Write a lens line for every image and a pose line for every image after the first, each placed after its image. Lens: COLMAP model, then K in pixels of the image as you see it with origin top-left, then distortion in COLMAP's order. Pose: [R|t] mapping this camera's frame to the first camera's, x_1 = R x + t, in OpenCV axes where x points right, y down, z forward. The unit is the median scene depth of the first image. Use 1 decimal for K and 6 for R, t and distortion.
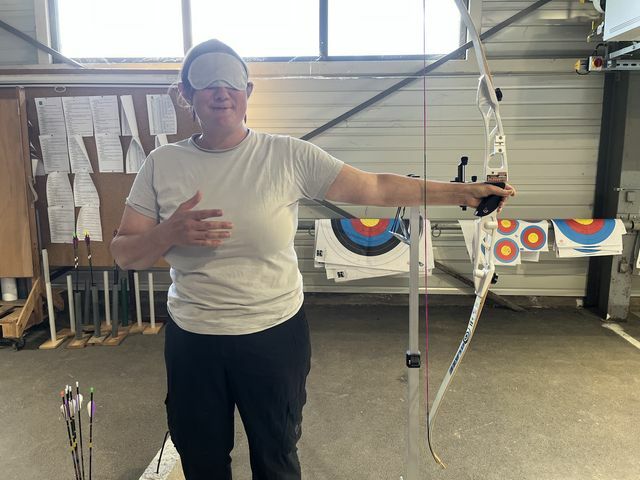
lens RADIAL K [[486.9, 0, 313.3], [0, 486.9, 235.9], [0, 0, 1]] dist [0.062925, -0.075226]
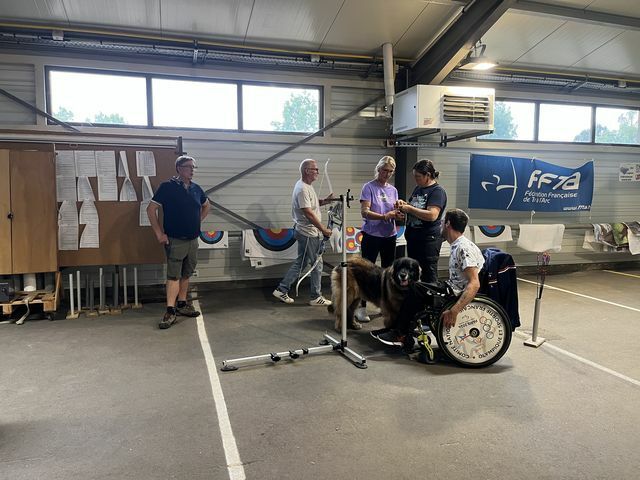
lens RADIAL K [[486.9, 0, 313.3], [0, 486.9, 235.9], [0, 0, 1]] dist [0.062925, -0.075226]
pose [[0.942389, -0.024246, 0.333639, -0.321006], [0.050649, 0.996213, -0.070666, 0.114696], [-0.330662, 0.083493, 0.940049, -0.601163]]
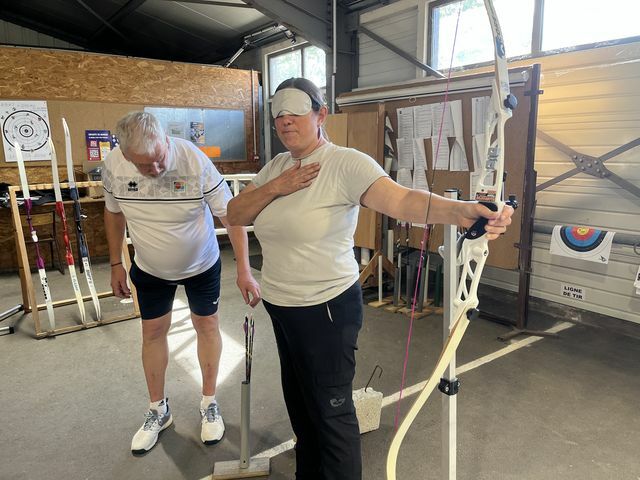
lens RADIAL K [[481.9, 0, 320.0], [0, 481.9, 240.0], [0, 0, 1]] dist [0.027509, -0.003760]
pose [[0.621518, 0.140607, -0.770678, 0.294850], [-0.121404, 0.989164, 0.082561, -0.027314], [0.773935, 0.042250, 0.631854, 0.088151]]
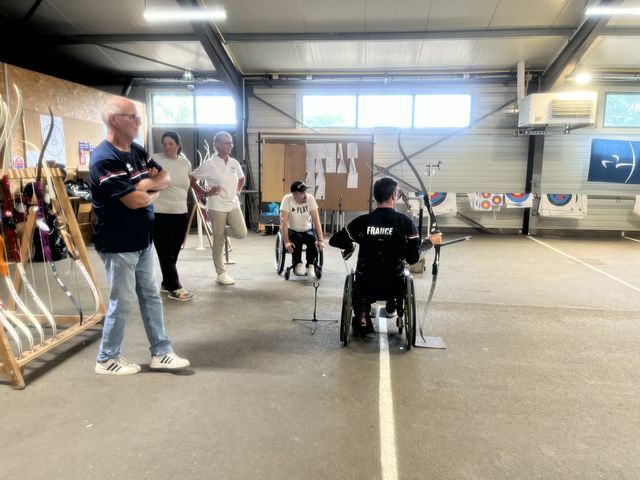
lens RADIAL K [[478.5, 0, 320.0], [0, 478.5, 240.0], [0, 0, 1]] dist [0.058155, -0.071203]
pose [[0.997951, 0.022303, -0.059977, -0.306389], [-0.023341, 0.999589, -0.016664, 0.271791], [0.059580, 0.018030, 0.998061, -1.523942]]
